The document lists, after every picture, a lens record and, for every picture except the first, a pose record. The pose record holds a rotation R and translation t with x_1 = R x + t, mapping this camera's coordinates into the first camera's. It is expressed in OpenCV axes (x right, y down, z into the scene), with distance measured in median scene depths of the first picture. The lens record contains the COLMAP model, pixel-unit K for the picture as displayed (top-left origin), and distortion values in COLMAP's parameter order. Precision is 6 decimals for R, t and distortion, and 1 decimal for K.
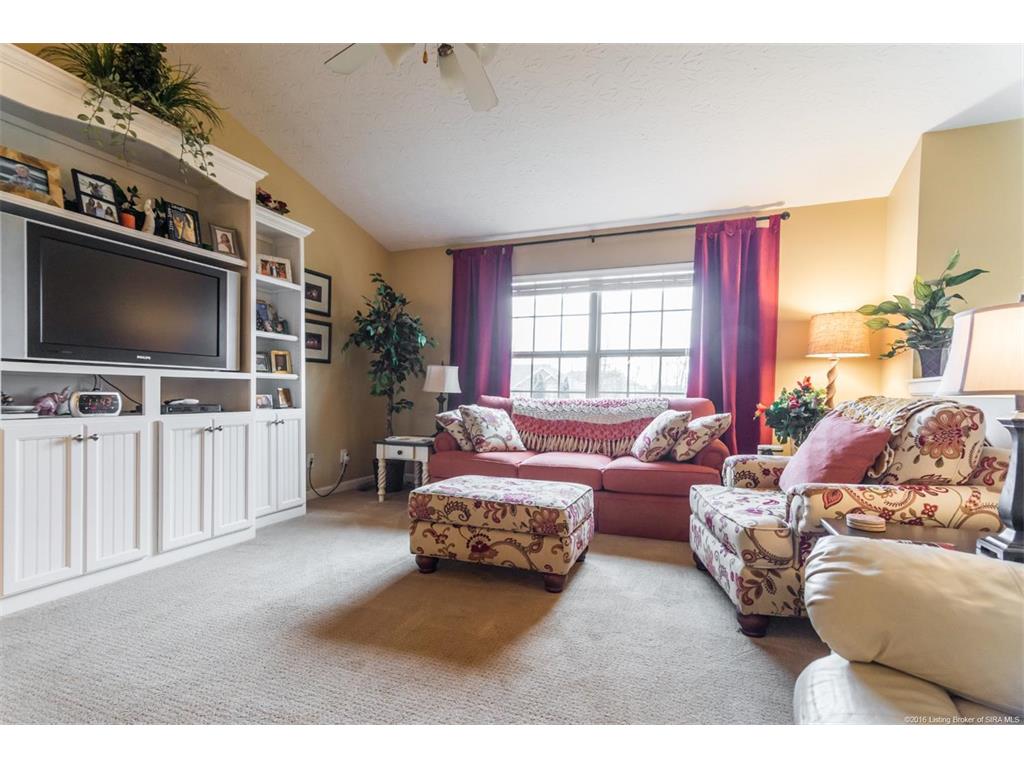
lens RADIAL K [[496.4, 0, 512.5], [0, 496.4, 404.2], [0, 0, 1]] dist [0.019406, -0.000286]
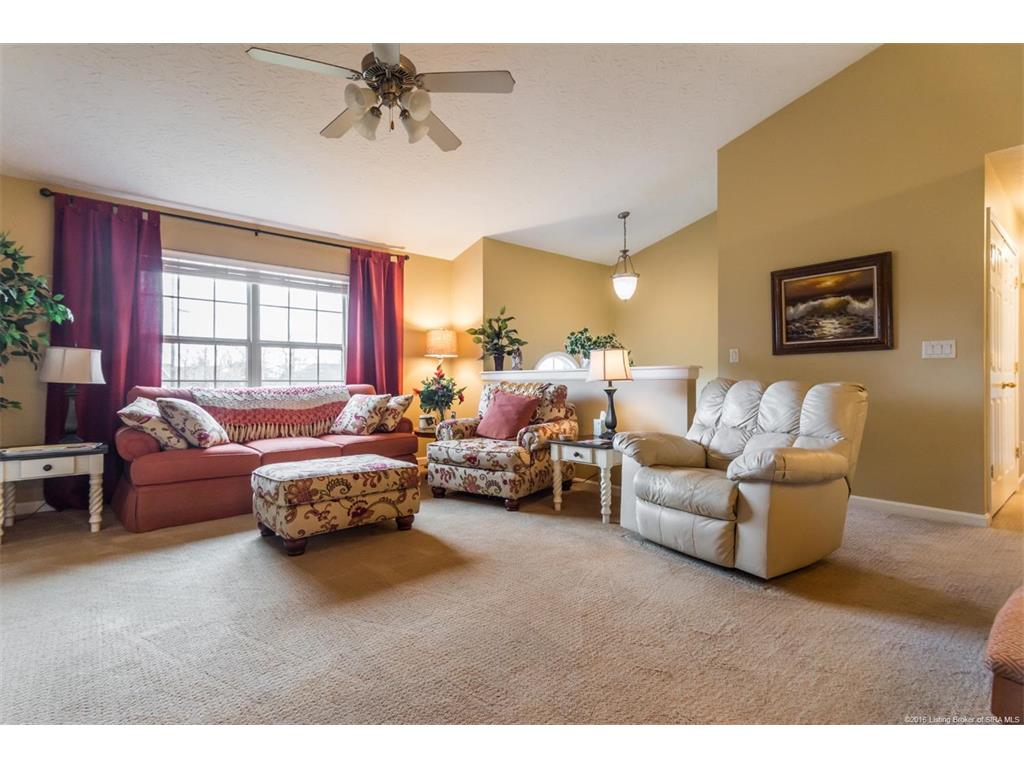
lens RADIAL K [[477.4, 0, 512.0], [0, 477.4, 384.0], [0, 0, 1]] dist [0.023674, 0.000057]
pose [[0.490259, -0.018546, 0.871380, -0.528739], [0.028513, 0.999580, 0.005233, -0.009403], [-0.871110, 0.022280, 0.490582, 0.063820]]
